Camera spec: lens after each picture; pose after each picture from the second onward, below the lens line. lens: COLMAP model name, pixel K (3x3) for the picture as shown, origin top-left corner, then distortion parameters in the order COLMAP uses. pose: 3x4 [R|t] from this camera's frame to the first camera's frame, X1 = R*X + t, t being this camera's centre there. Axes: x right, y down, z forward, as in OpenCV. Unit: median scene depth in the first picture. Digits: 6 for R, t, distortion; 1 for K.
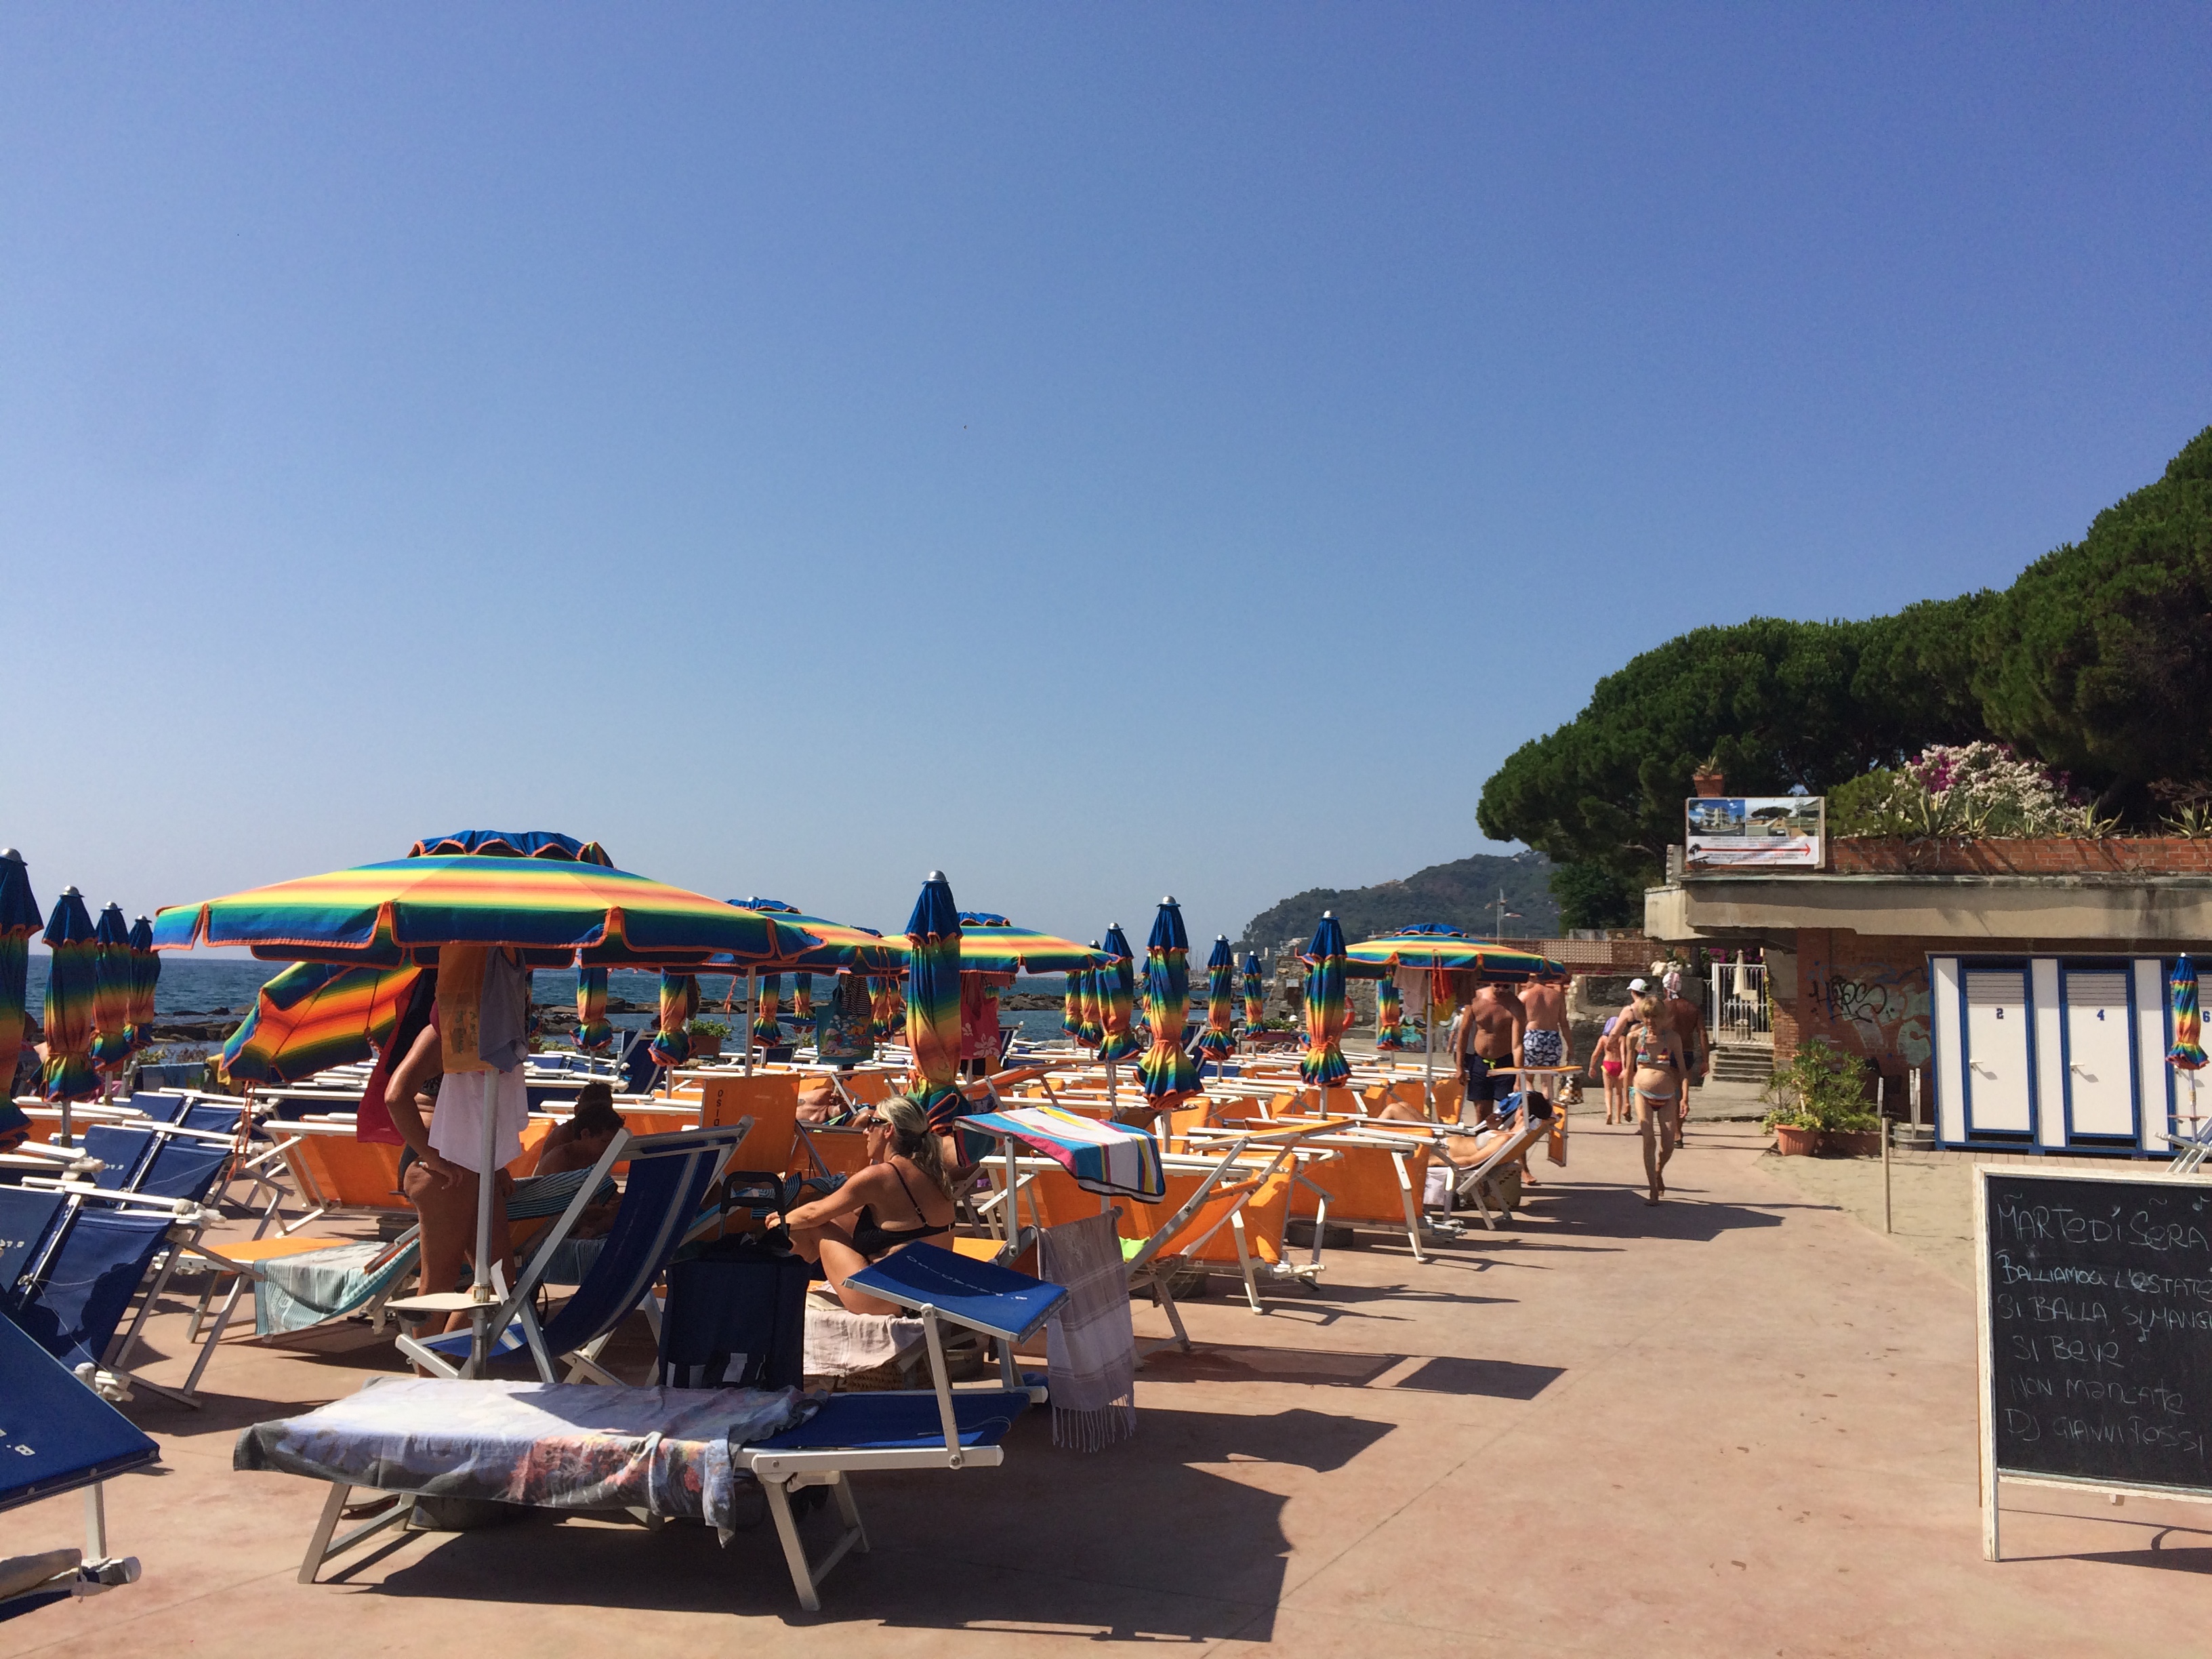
lens RADIAL K [[1884.5, 0, 1110.6], [0, 1884.5, 827.6], [0, 0, 1]] dist [0.066503, -0.092431]
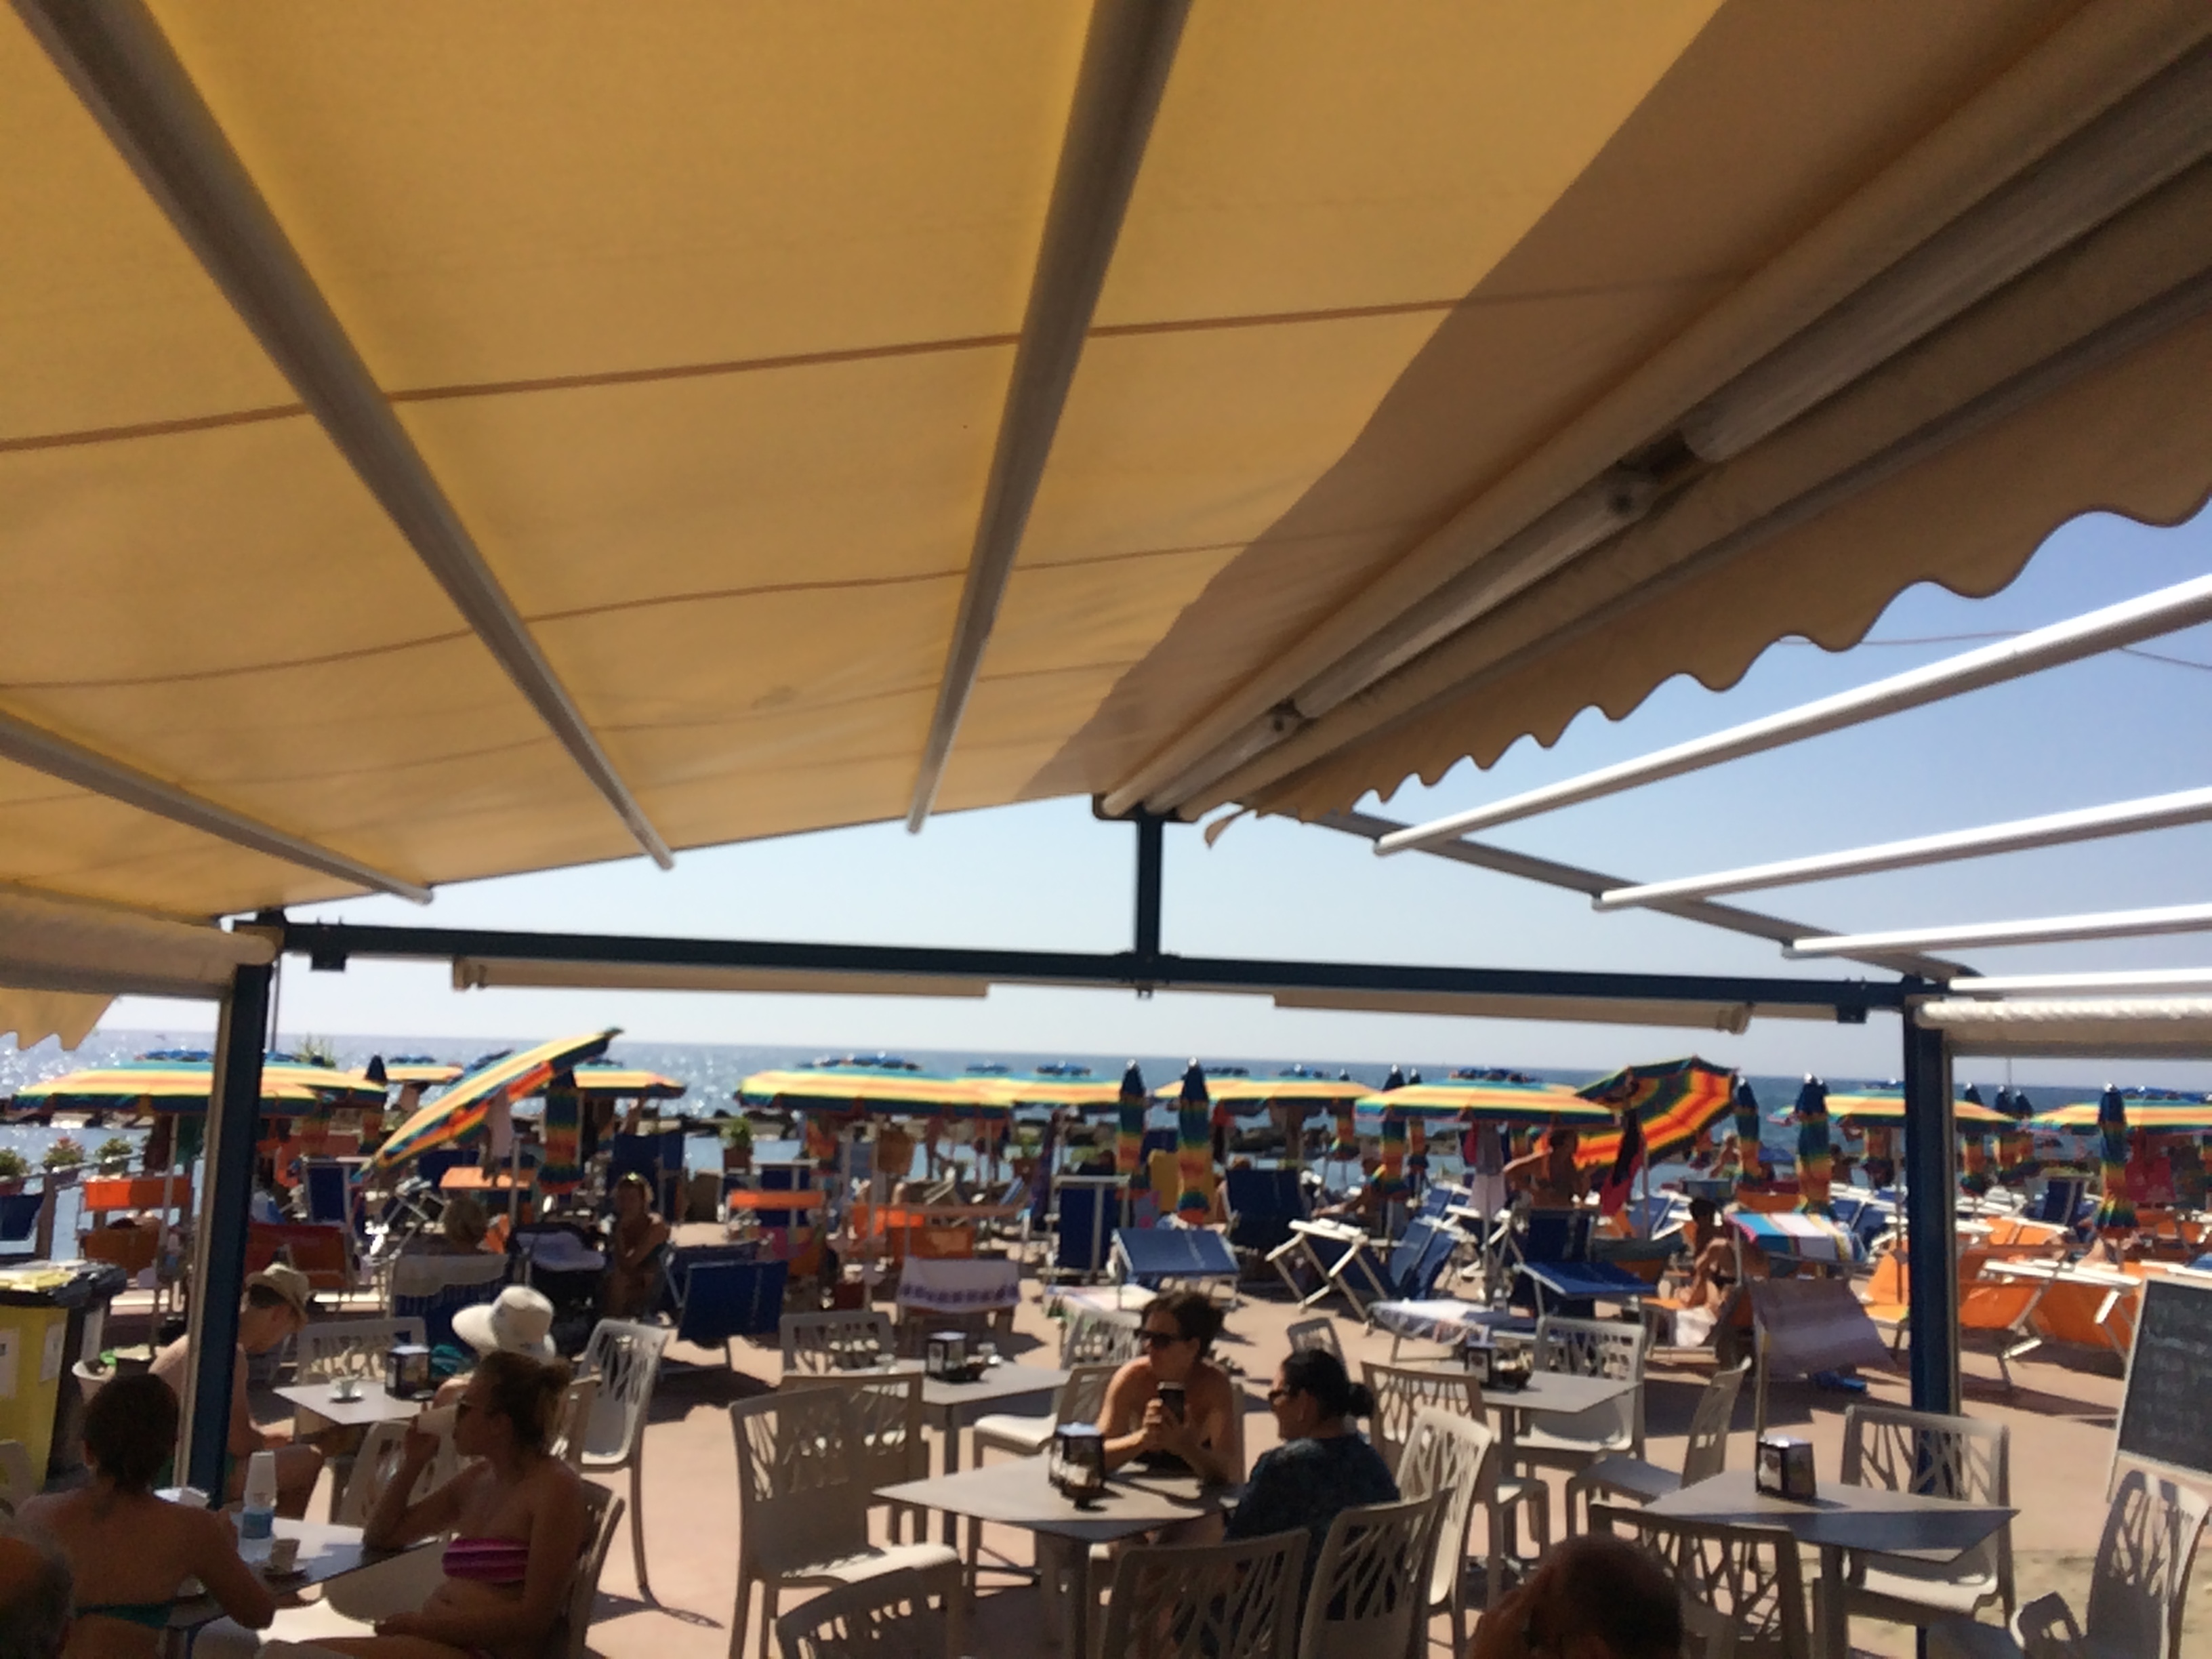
lens RADIAL K [[1884.5, 0, 1108.0], [0, 1884.5, 827.3], [0, 0, 1]] dist [0.066503, -0.092431]
pose [[0.564099, -0.105919, -0.818886, 1.328529], [0.050031, 0.994301, -0.094144, -0.095079], [0.824190, 0.012137, 0.566183, -0.671392]]
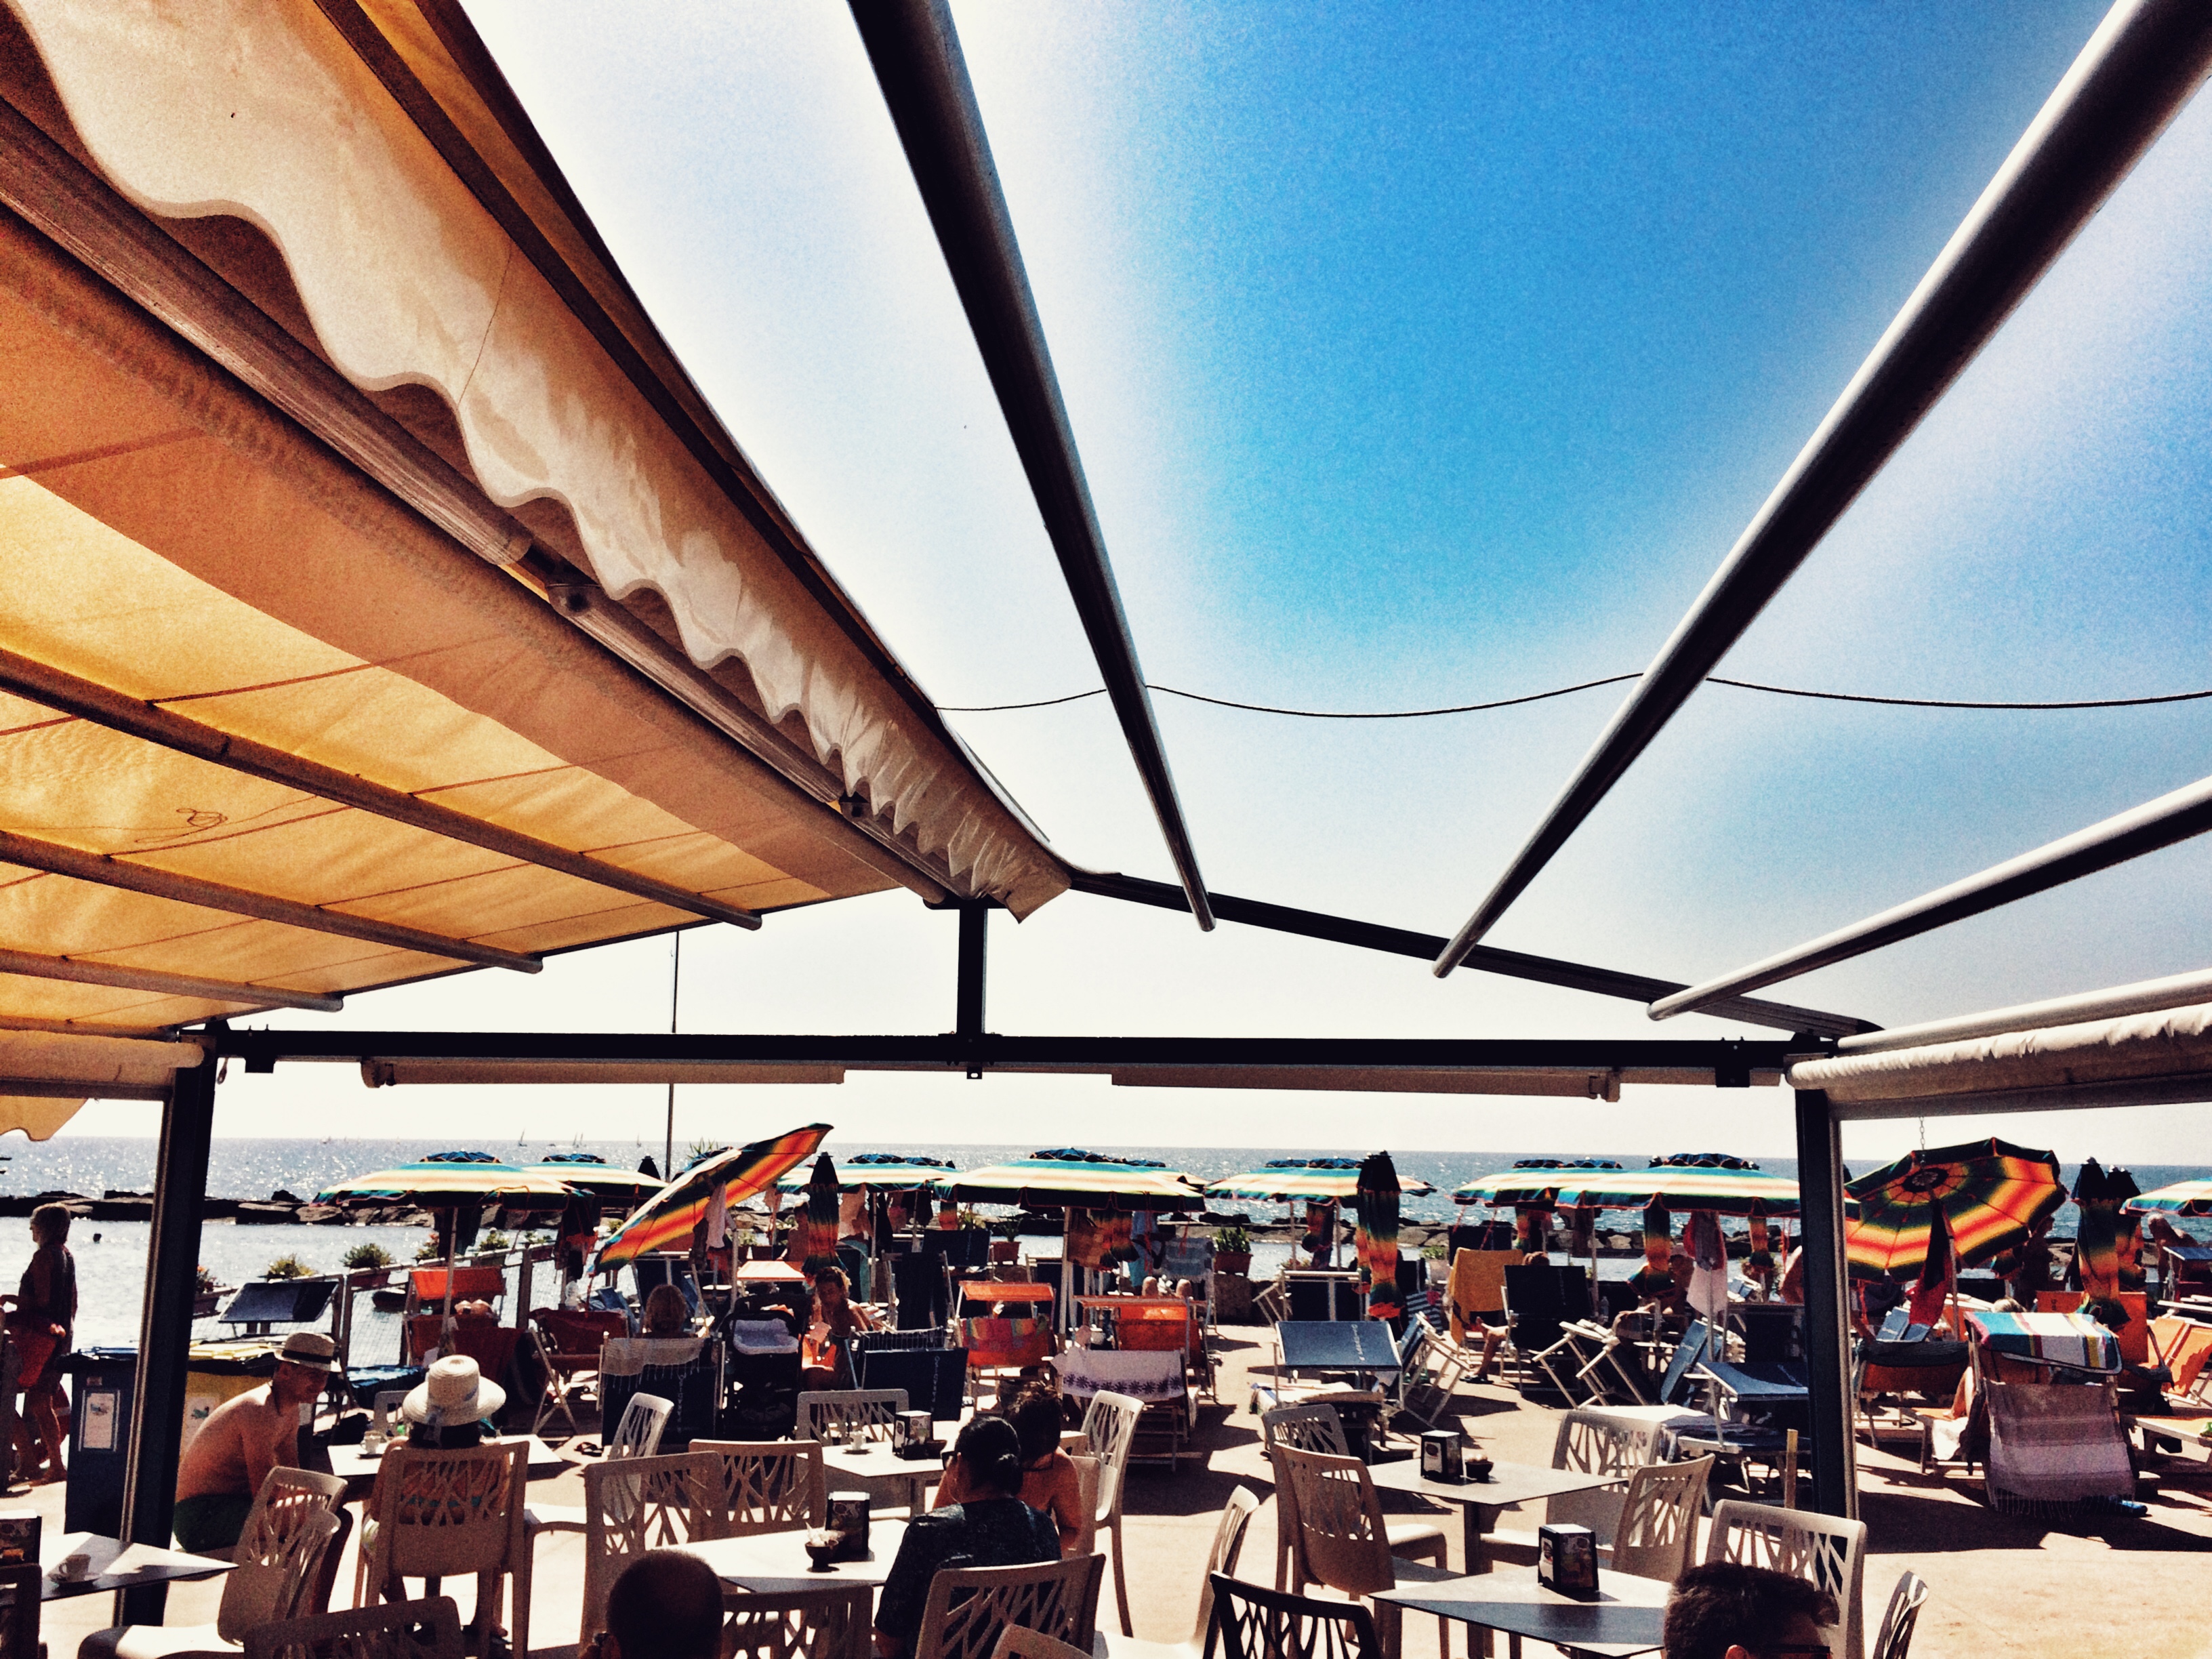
lens RADIAL K [[1884.5, 0, 1103.4], [0, 1884.5, 835.2], [0, 0, 1]] dist [0.066503, -0.092431]
pose [[0.321417, -0.173911, -0.930831, 1.536743], [0.069234, 0.984676, -0.160064, -0.056218], [0.944403, -0.012998, 0.328532, -0.337710]]
